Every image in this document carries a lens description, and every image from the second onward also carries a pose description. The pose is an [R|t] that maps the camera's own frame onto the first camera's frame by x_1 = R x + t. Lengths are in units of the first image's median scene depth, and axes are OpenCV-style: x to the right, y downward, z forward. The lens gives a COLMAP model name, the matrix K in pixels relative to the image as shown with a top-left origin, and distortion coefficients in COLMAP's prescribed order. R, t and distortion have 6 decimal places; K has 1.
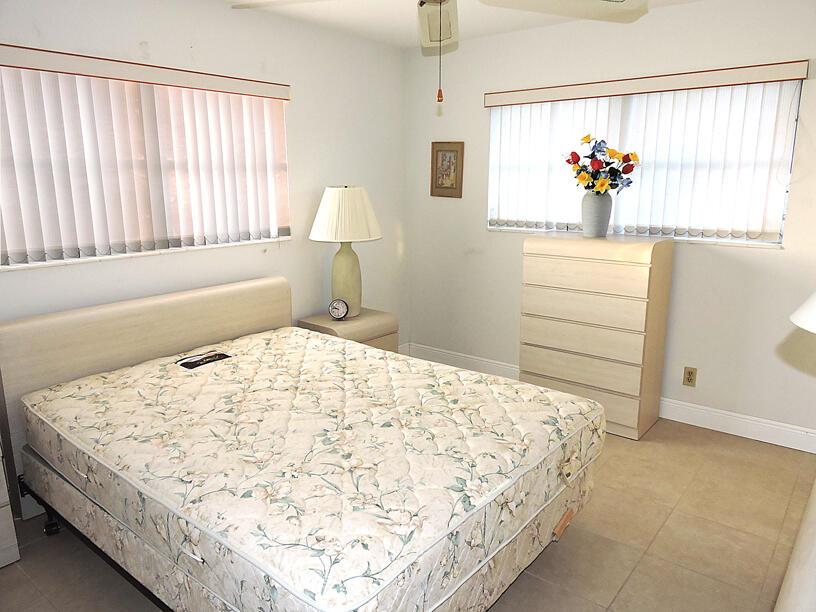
lens RADIAL K [[582.3, 0, 408.0], [0, 582.3, 306.0], [0, 0, 1]] dist [-0.001160, -0.005680]
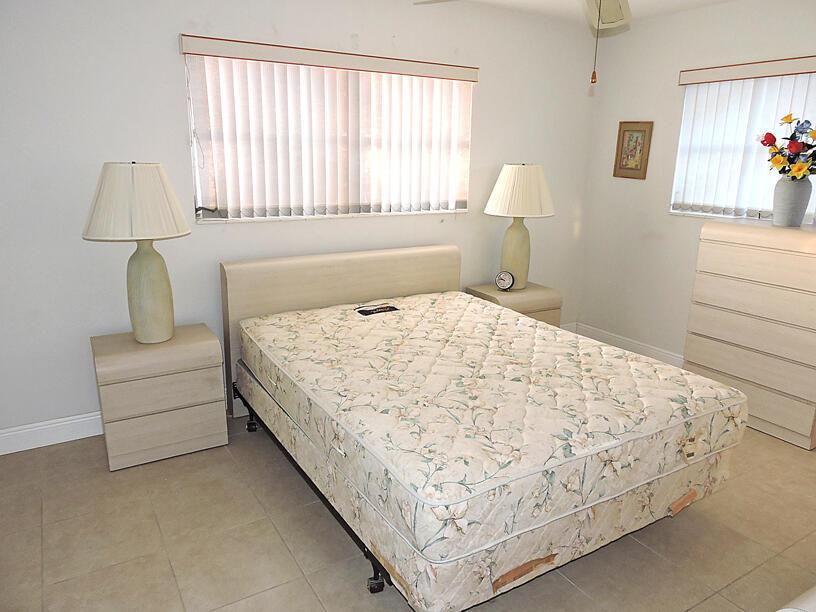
lens RADIAL K [[582.3, 0, 408.0], [0, 582.3, 306.0], [0, 0, 1]] dist [-0.001160, -0.005680]
pose [[0.940617, 0.104135, -0.323103, 0.093489], [-0.093762, 0.994458, 0.047550, 0.026665], [0.326265, -0.014431, 0.945168, -0.090978]]
